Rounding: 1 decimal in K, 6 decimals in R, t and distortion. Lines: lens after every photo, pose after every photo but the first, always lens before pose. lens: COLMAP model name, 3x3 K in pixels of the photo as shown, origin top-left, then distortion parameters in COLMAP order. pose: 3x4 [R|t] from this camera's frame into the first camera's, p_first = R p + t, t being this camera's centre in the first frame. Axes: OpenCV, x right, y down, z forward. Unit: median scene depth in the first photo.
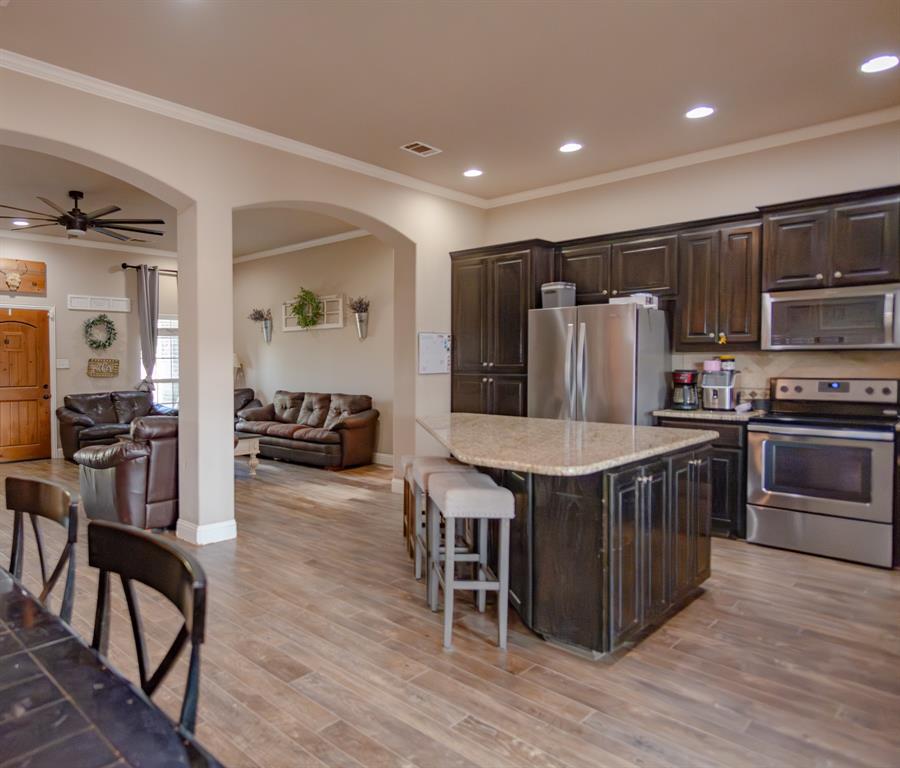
lens RADIAL K [[613.5, 0, 318.2], [0, 613.5, 381.1], [0, 0, 1]] dist [0.005296, 0.003087]
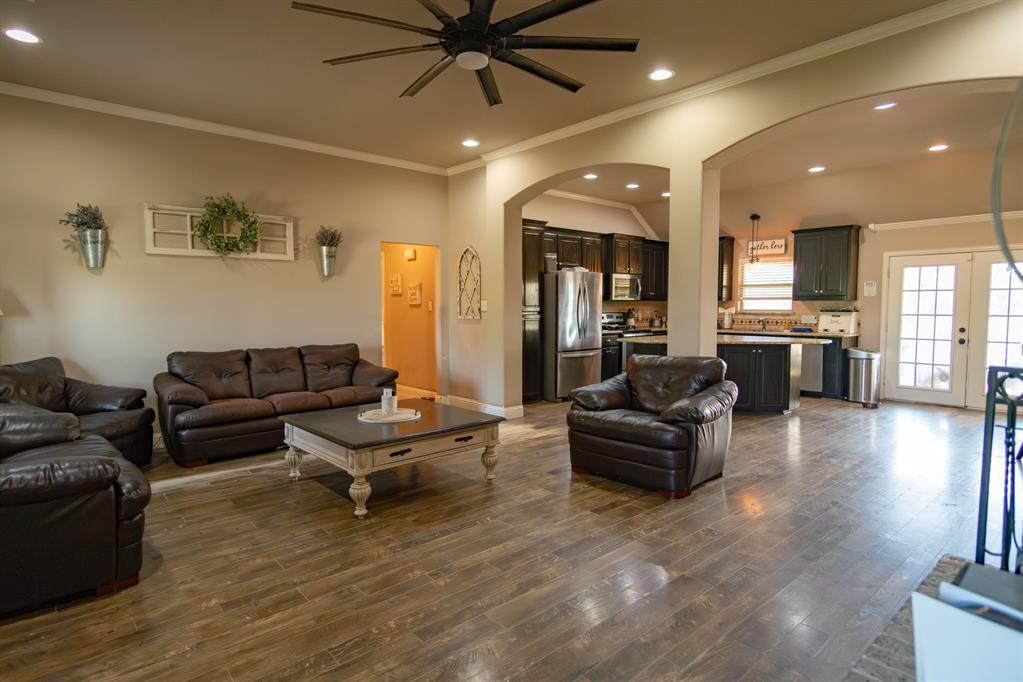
lens RADIAL K [[561.2, 0, 509.7], [0, 561.2, 335.6], [0, 0, 1]] dist [0.002422, 0.006939]
pose [[0.007766, -0.051164, 0.998660, -0.893144], [0.032861, 0.998164, 0.050883, -0.026930], [-0.999430, 0.032422, 0.009433, 0.960796]]
